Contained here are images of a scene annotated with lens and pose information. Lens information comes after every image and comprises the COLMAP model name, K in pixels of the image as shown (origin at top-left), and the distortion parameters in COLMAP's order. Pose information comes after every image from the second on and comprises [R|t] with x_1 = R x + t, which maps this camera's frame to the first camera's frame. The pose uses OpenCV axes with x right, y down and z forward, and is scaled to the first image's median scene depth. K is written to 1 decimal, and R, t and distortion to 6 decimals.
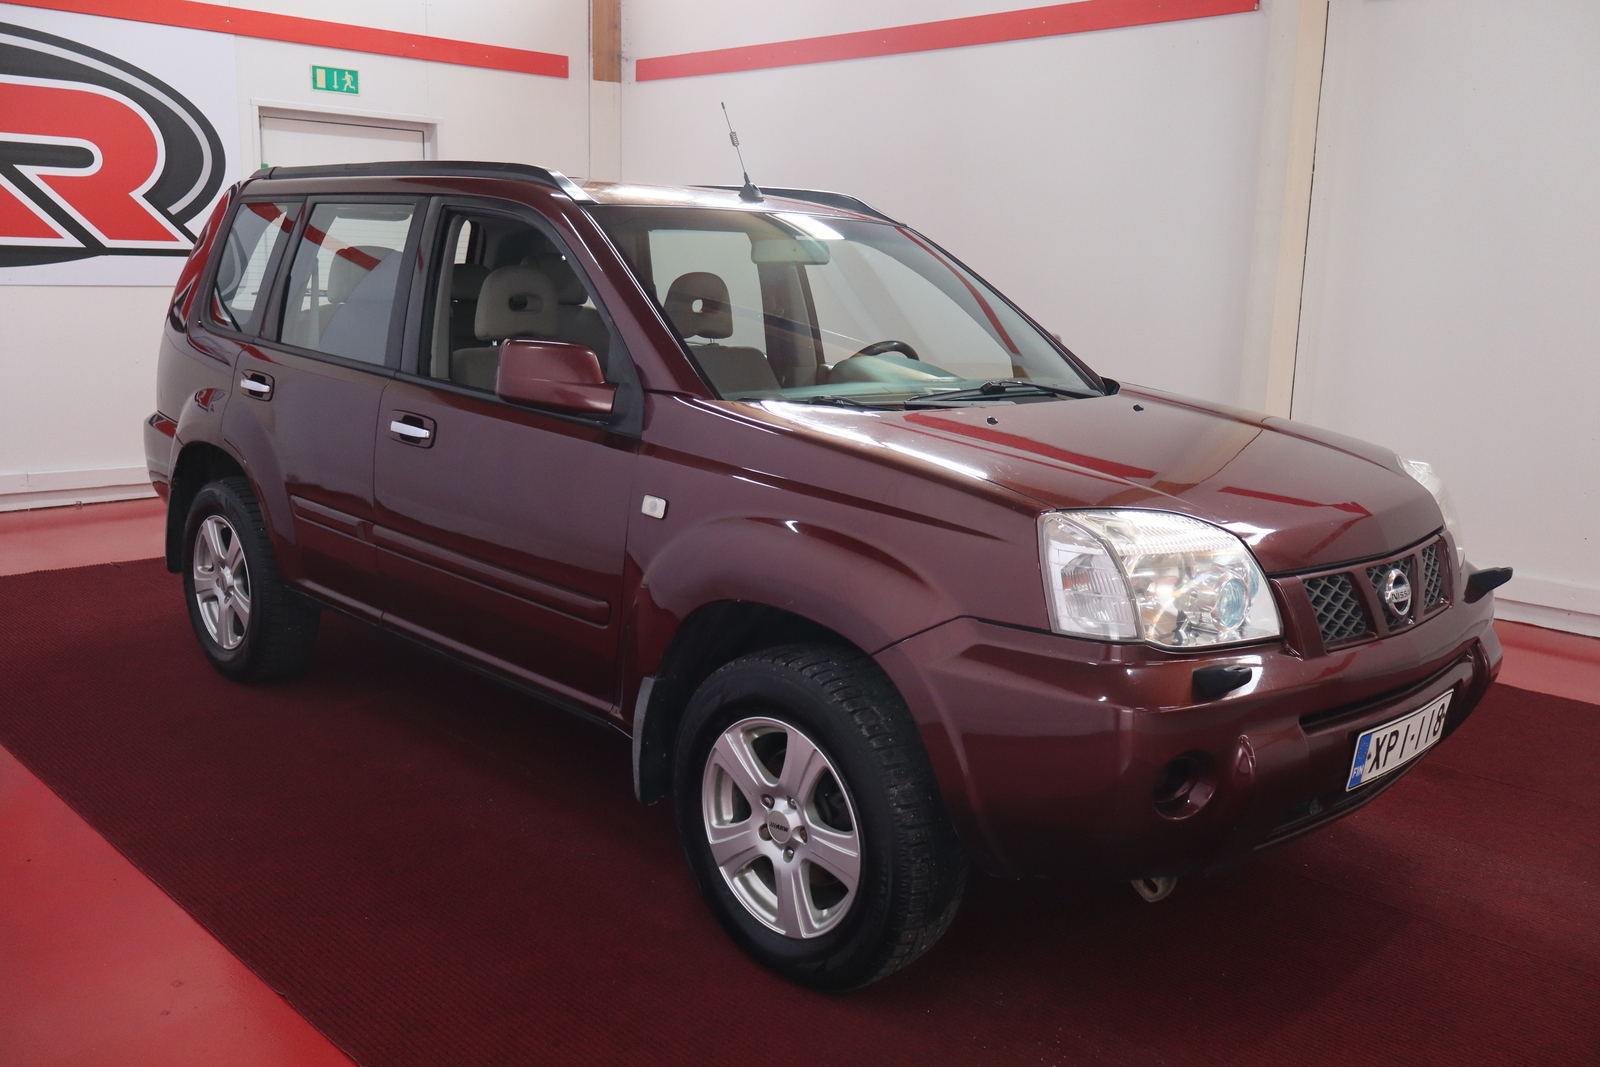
lens RADIAL K [[1462.7, 0, 796.8], [0, 1462.7, 534.0], [0, 0, 1]] dist [-0.002596, 0.000000]
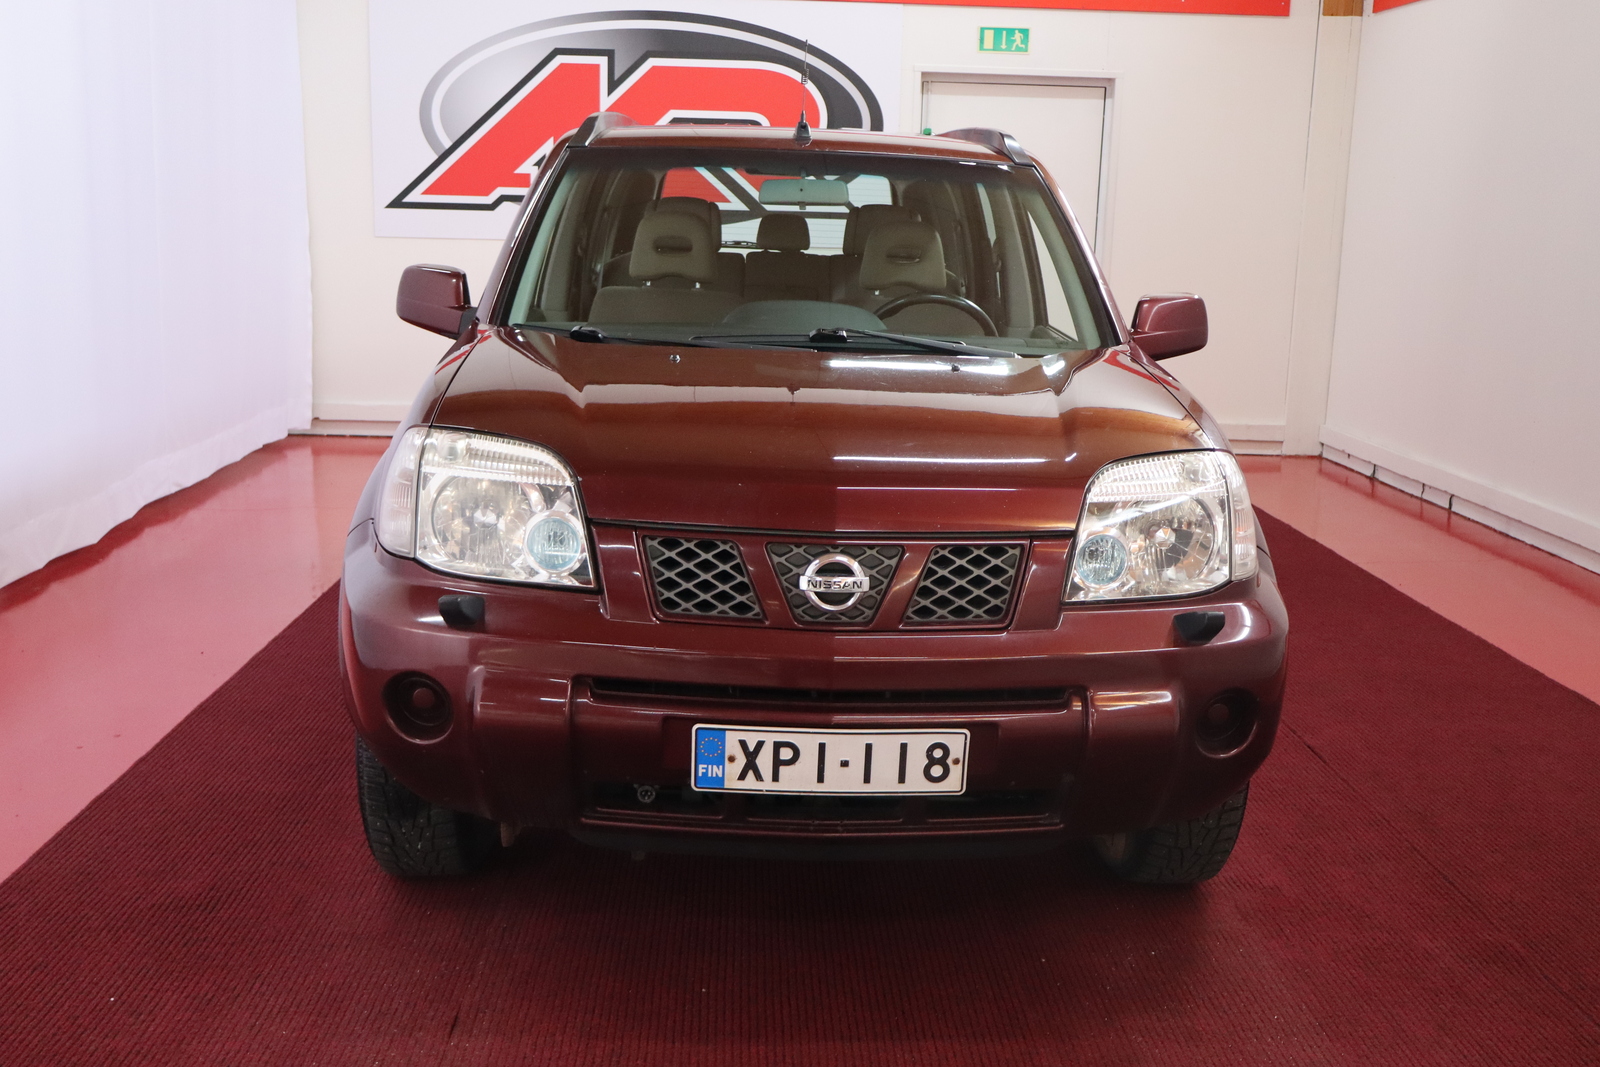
lens RADIAL K [[1640.2, 0, 801.8], [0, 1640.2, 534.4], [0, 0, 1]] dist [-0.008937, 0.000000]
pose [[0.729815, 0.122736, -0.672537, 0.398491], [-0.131045, 0.990625, 0.038581, -0.006872], [0.670968, 0.059976, 0.739057, 0.126137]]
